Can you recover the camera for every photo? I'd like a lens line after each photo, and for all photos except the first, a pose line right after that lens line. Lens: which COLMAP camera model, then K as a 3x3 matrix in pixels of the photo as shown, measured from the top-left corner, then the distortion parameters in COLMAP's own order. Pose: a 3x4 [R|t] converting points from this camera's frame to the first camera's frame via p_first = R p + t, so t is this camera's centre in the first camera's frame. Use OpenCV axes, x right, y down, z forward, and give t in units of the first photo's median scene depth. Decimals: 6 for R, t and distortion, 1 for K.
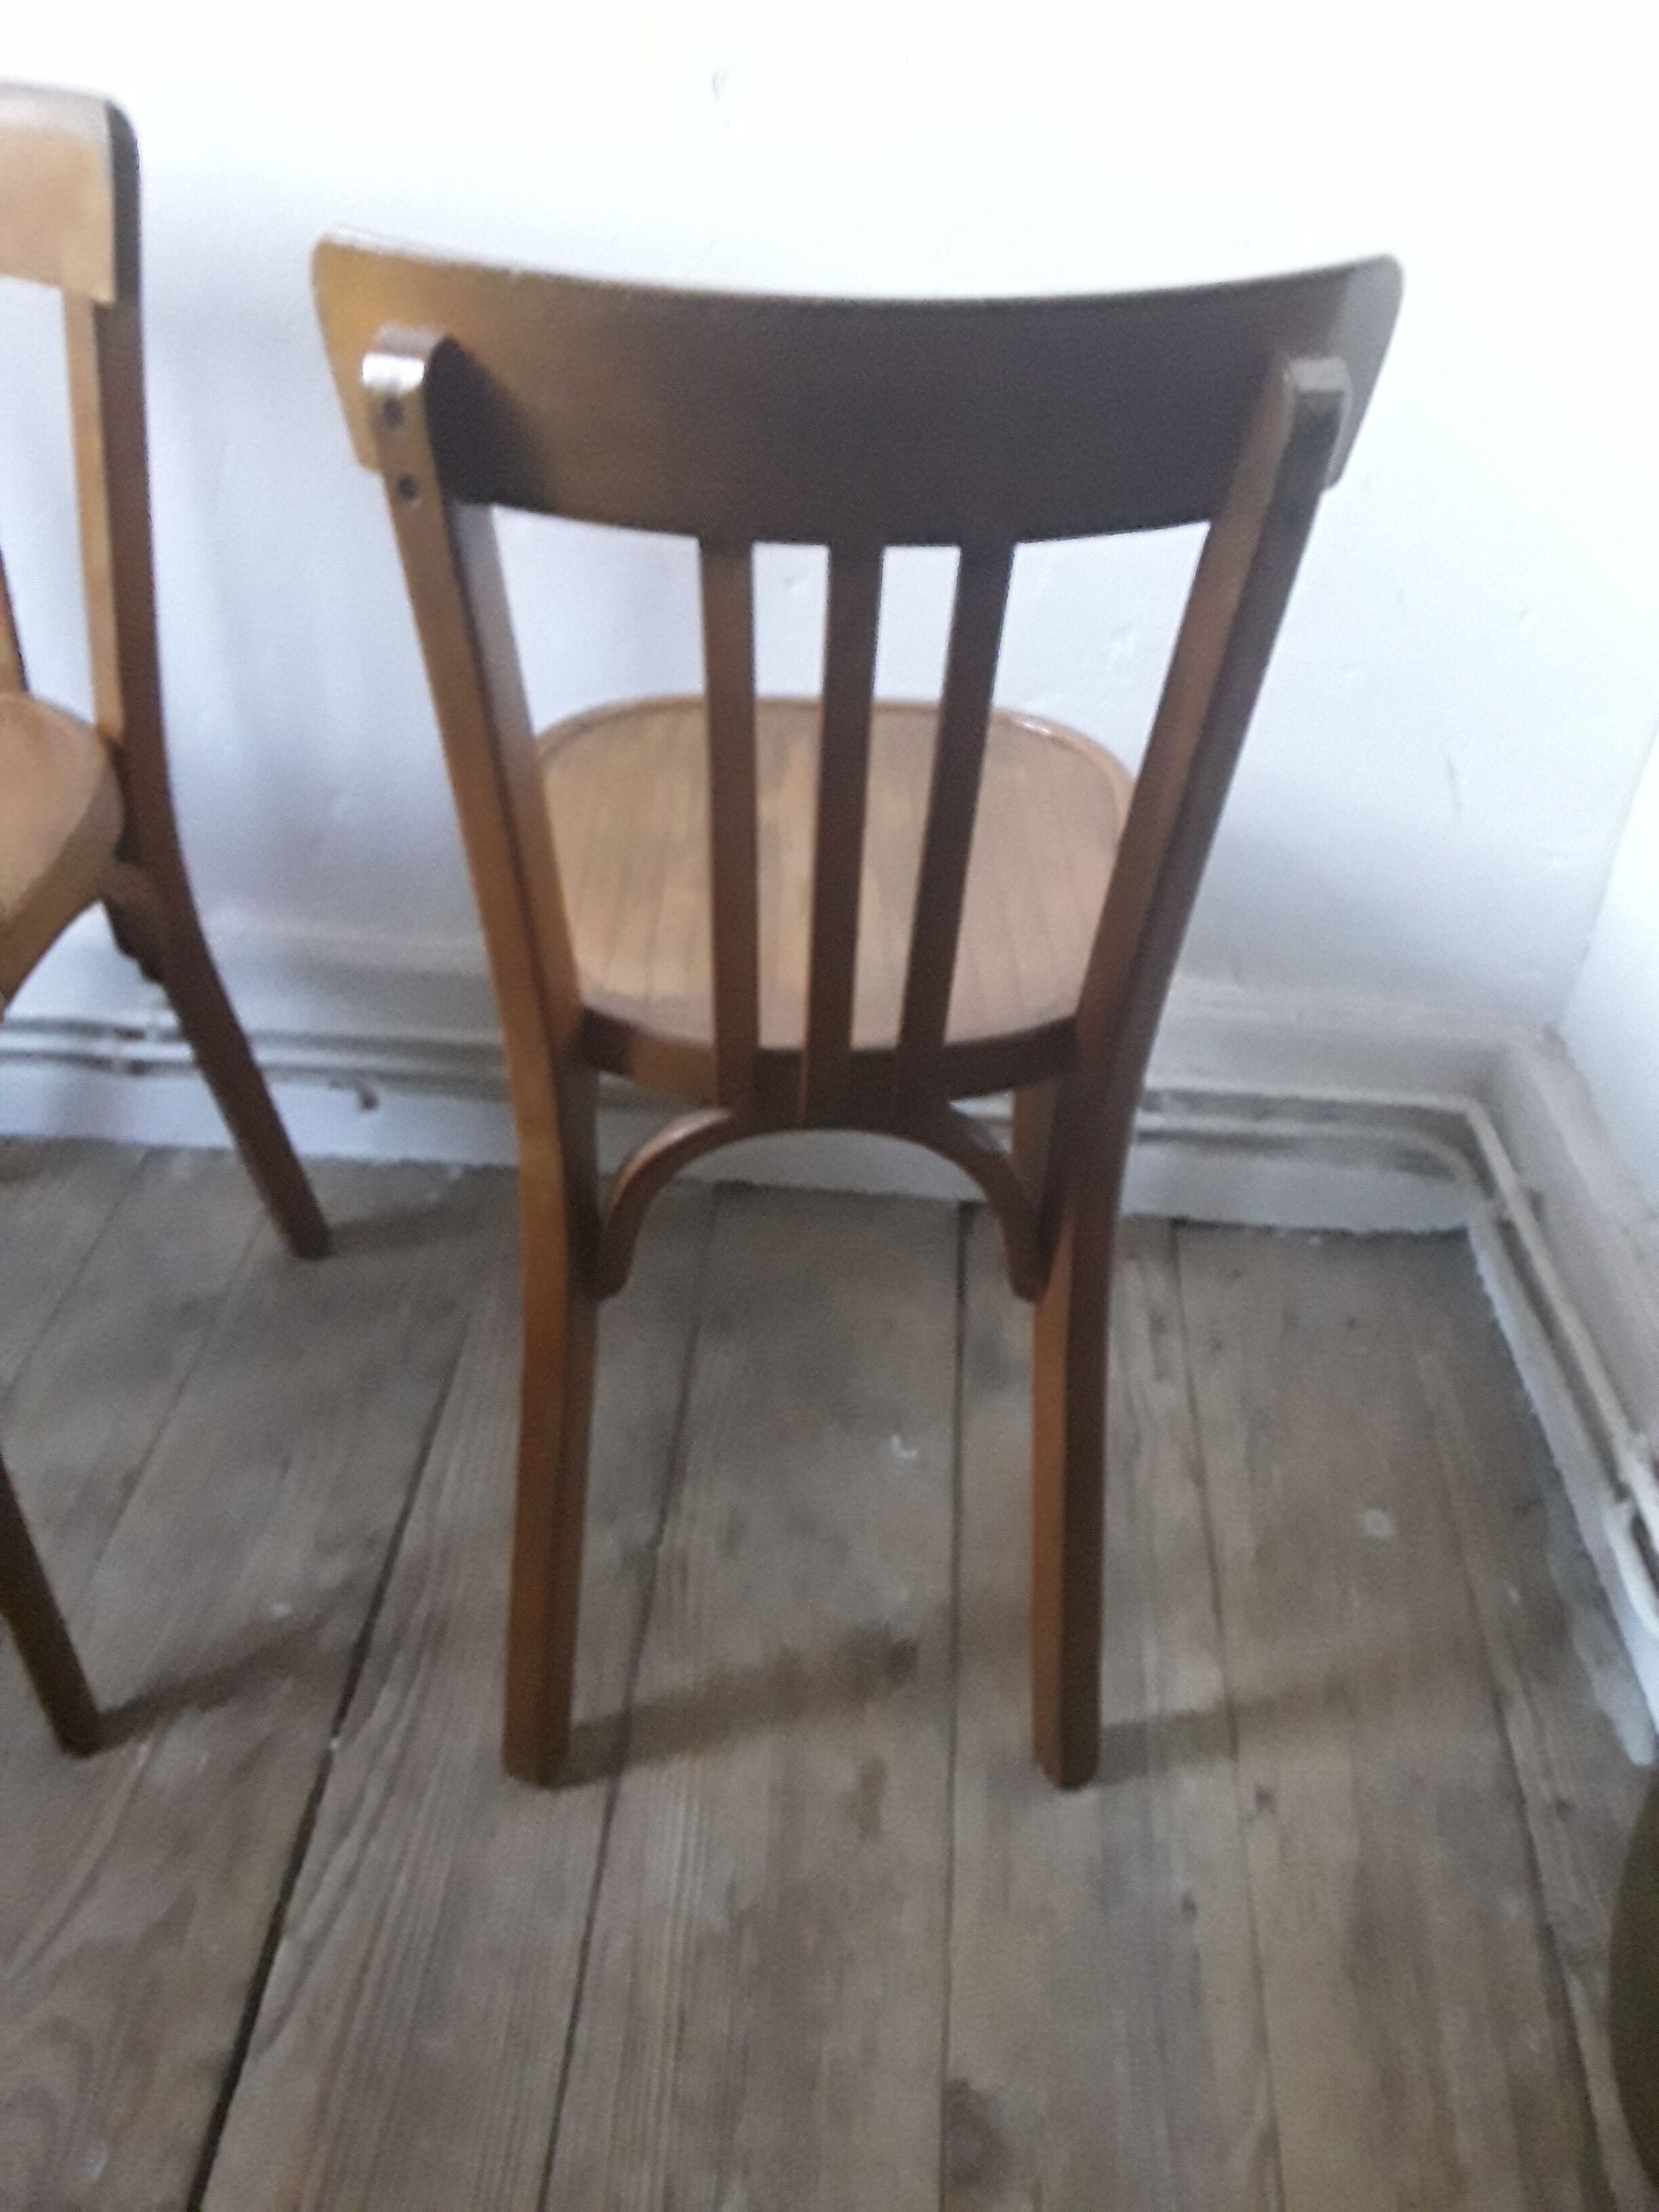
lens RADIAL K [[1844.6, 0, 830.1], [0, 1844.6, 1089.9], [0, 0, 1]] dist [0.093060, -0.093038]
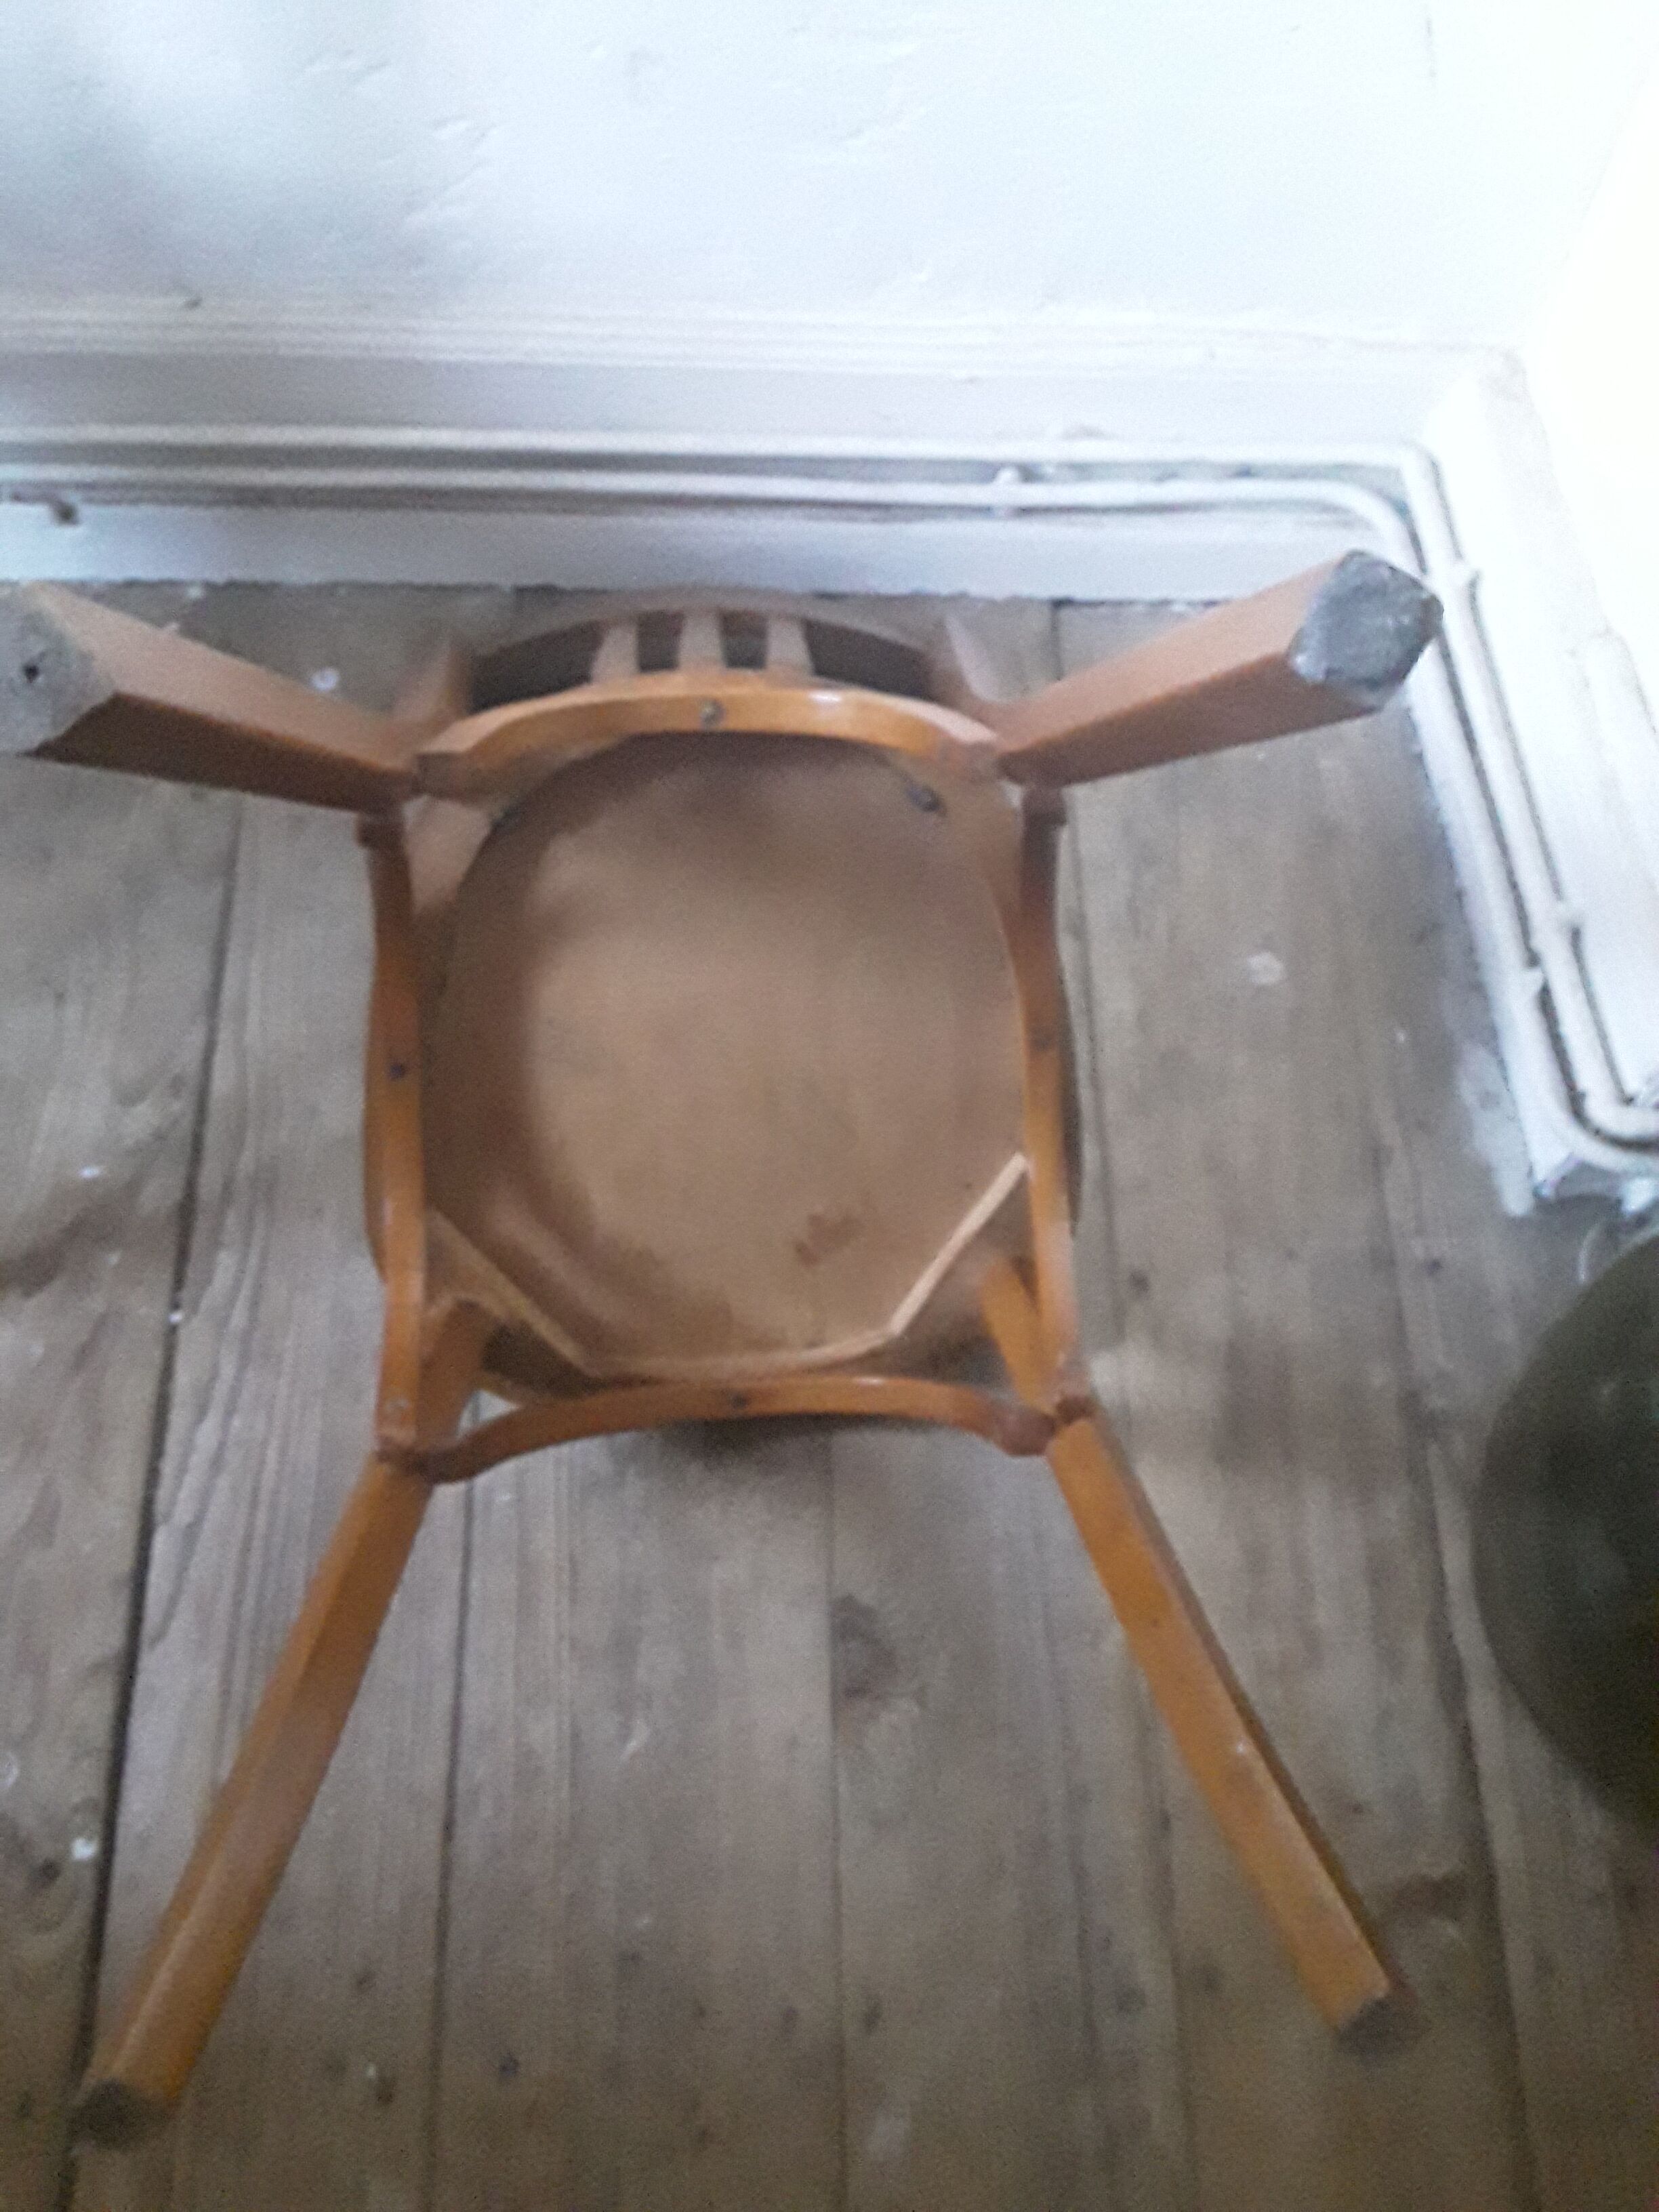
lens RADIAL K [[1844.6, 0, 820.9], [0, 1844.6, 1095.3], [0, 0, 1]] dist [0.093060, -0.093038]
pose [[0.995733, -0.078804, 0.048013, 0.024299], [0.048609, 0.890194, 0.452981, -0.164288], [-0.078438, -0.448714, 0.890227, 0.184832]]
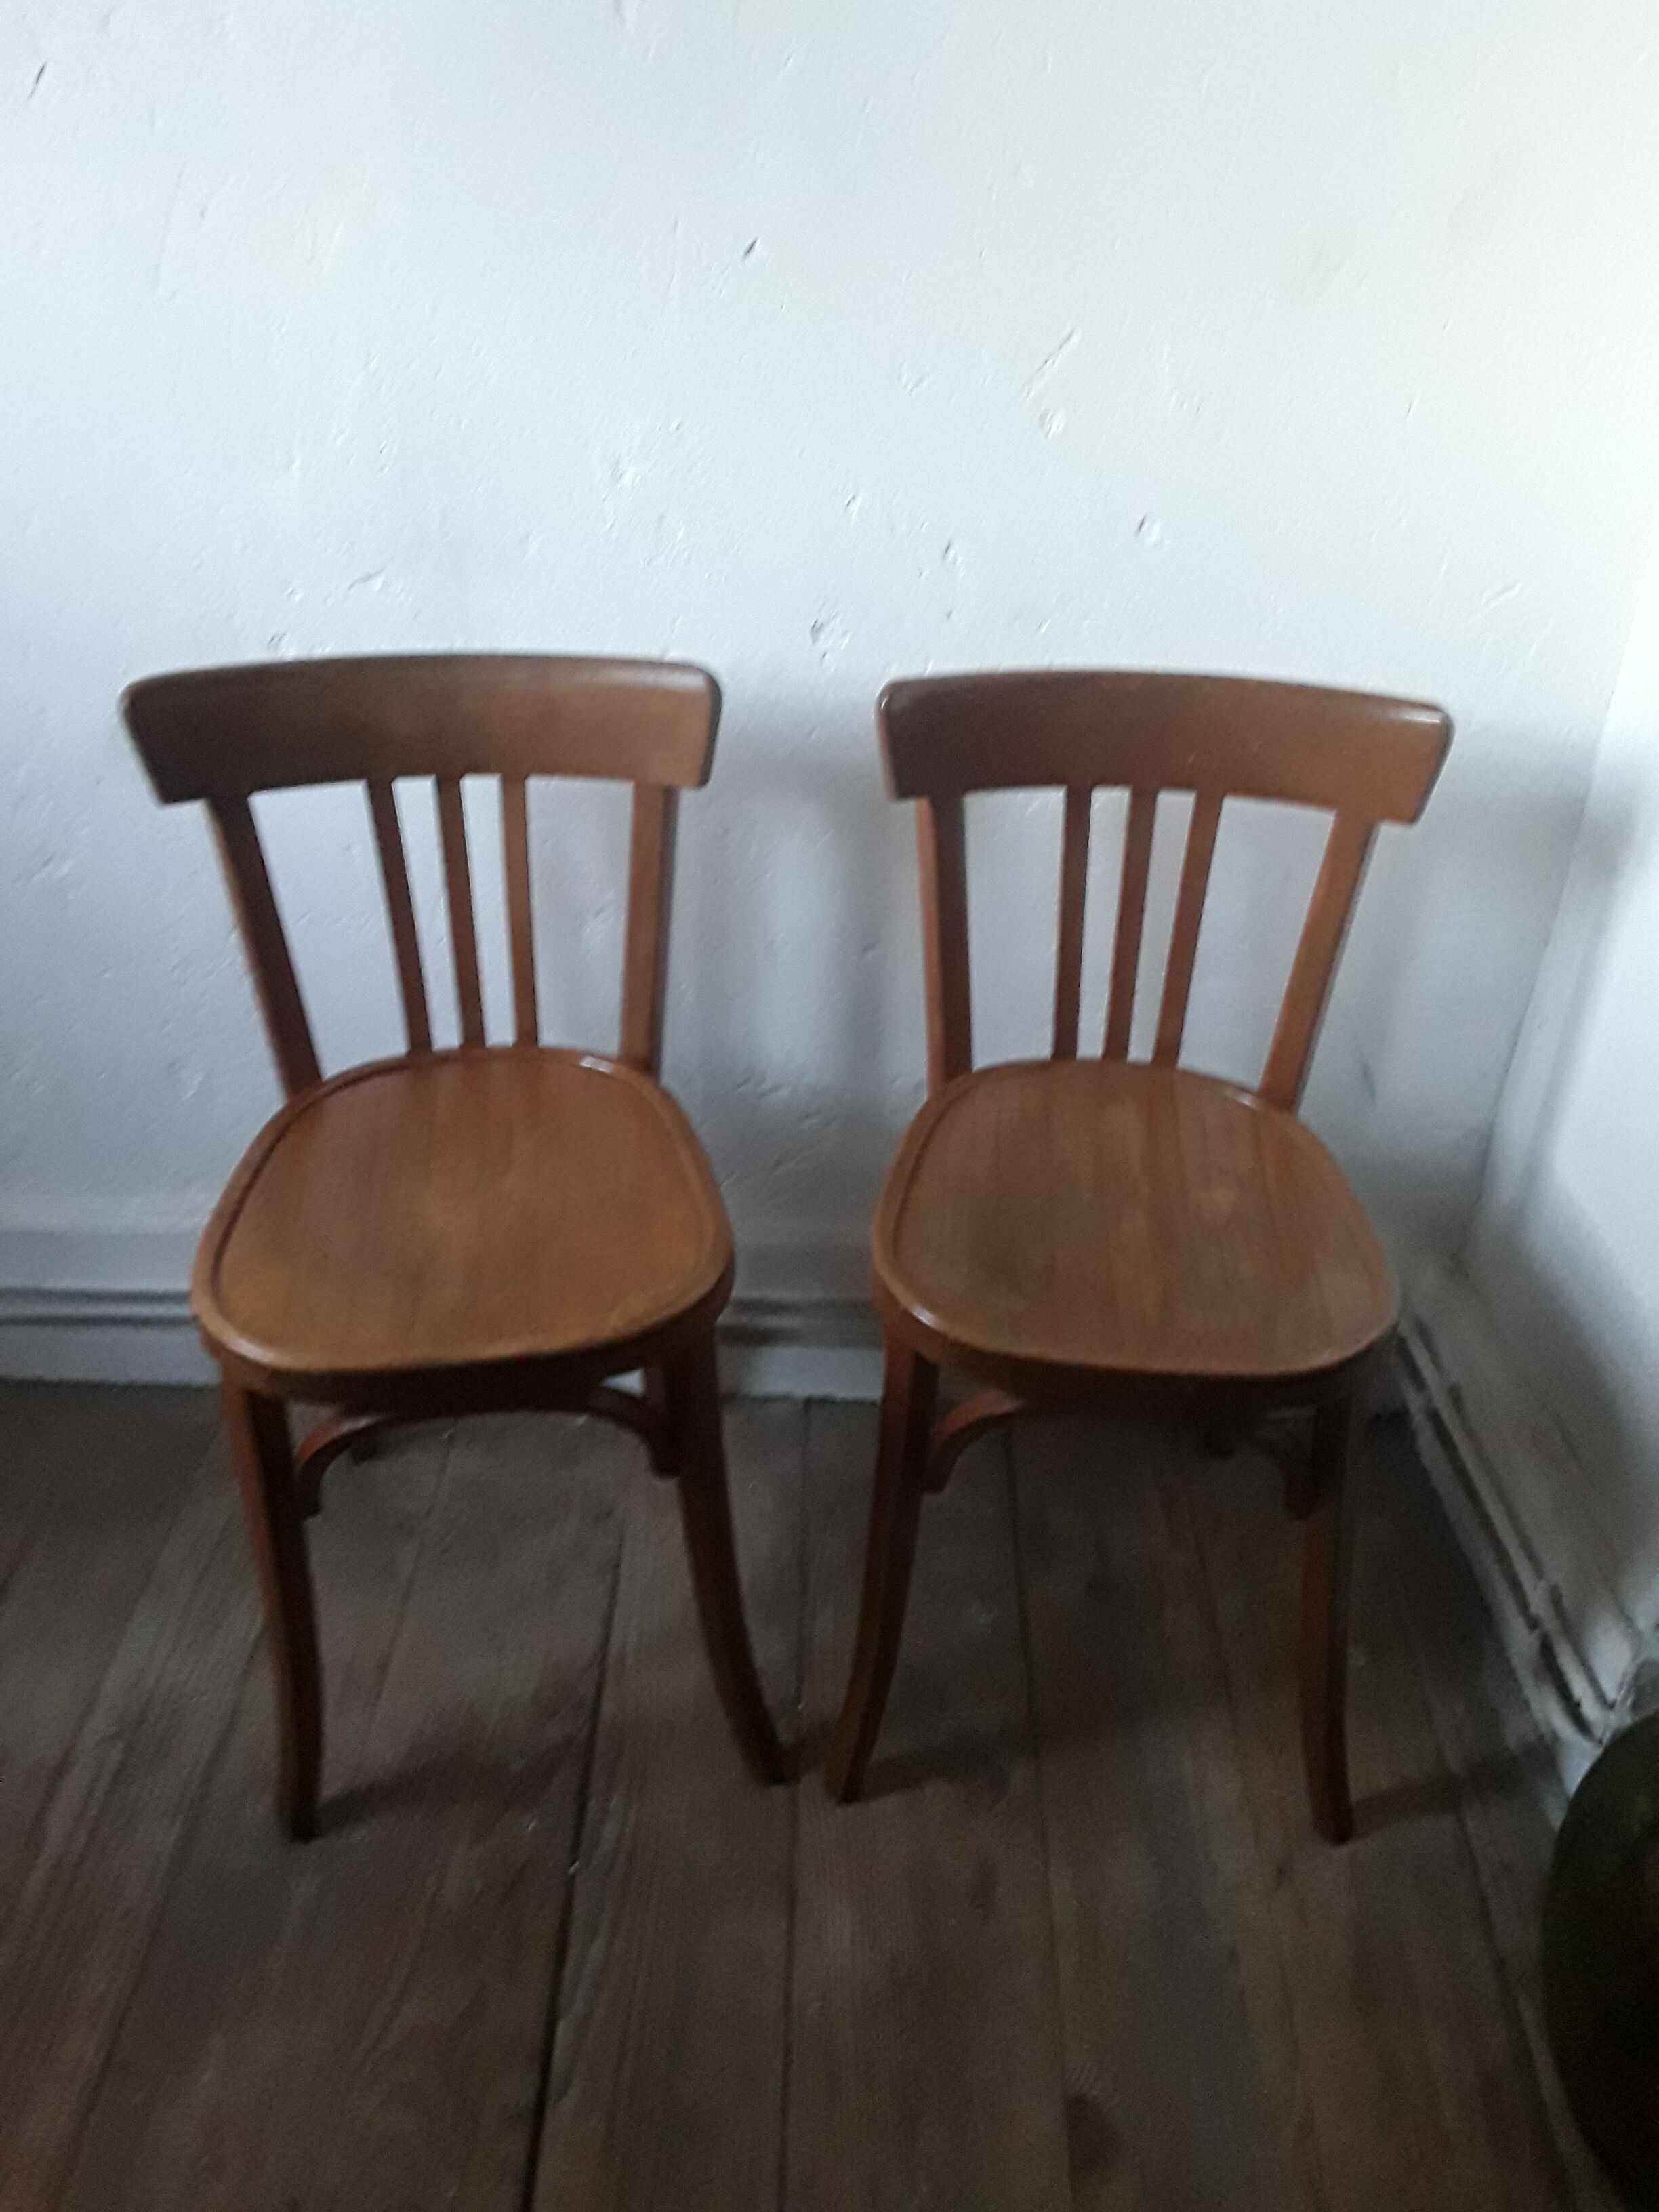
lens RADIAL K [[1844.6, 0, 832.6], [0, 1844.6, 1070.0], [0, 0, 1]] dist [0.093060, -0.093038]
pose [[0.998609, -0.040940, 0.033233, -0.106373], [0.043634, 0.995438, -0.084850, -0.087147], [-0.029607, 0.086182, 0.995839, -0.358526]]
